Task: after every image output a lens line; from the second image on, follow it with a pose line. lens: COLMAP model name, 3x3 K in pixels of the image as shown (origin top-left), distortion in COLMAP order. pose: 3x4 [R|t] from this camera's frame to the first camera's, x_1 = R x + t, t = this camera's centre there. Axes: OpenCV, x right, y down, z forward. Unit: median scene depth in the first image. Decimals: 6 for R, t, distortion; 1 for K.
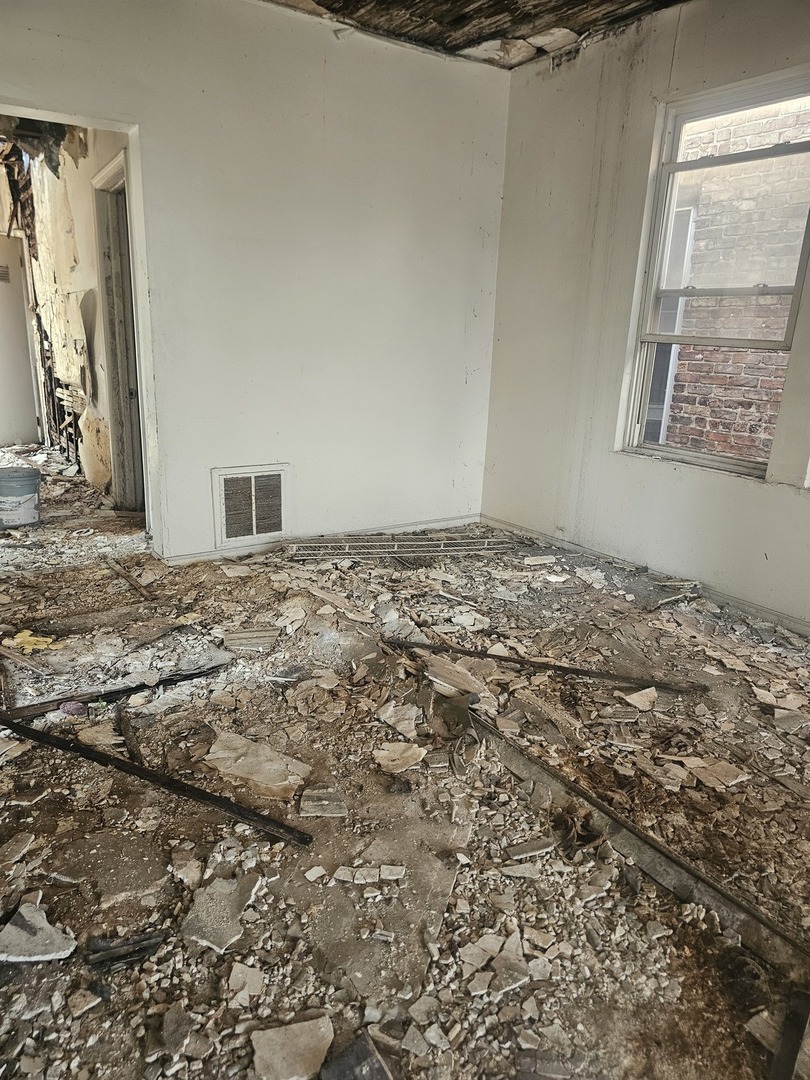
lens RADIAL K [[720.3, 0, 403.3], [0, 720.3, 537.7], [0, 0, 1]] dist [0.021522, -0.015689]
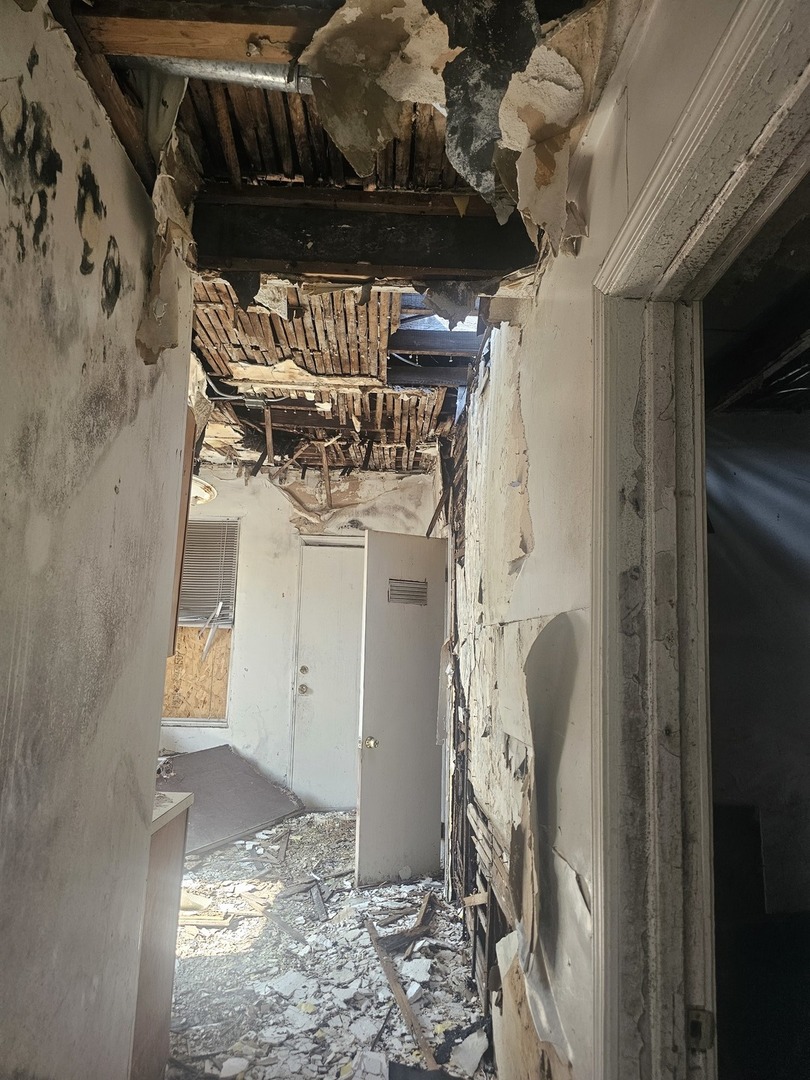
lens RADIAL K [[720.3, 0, 404.6], [0, 720.3, 538.6], [0, 0, 1]] dist [0.021522, -0.015689]
pose [[0.843312, -0.082793, -0.531009, -0.283941], [-0.143511, 0.917490, -0.370966, -0.219515], [0.517909, 0.389046, 0.761849, 0.631965]]
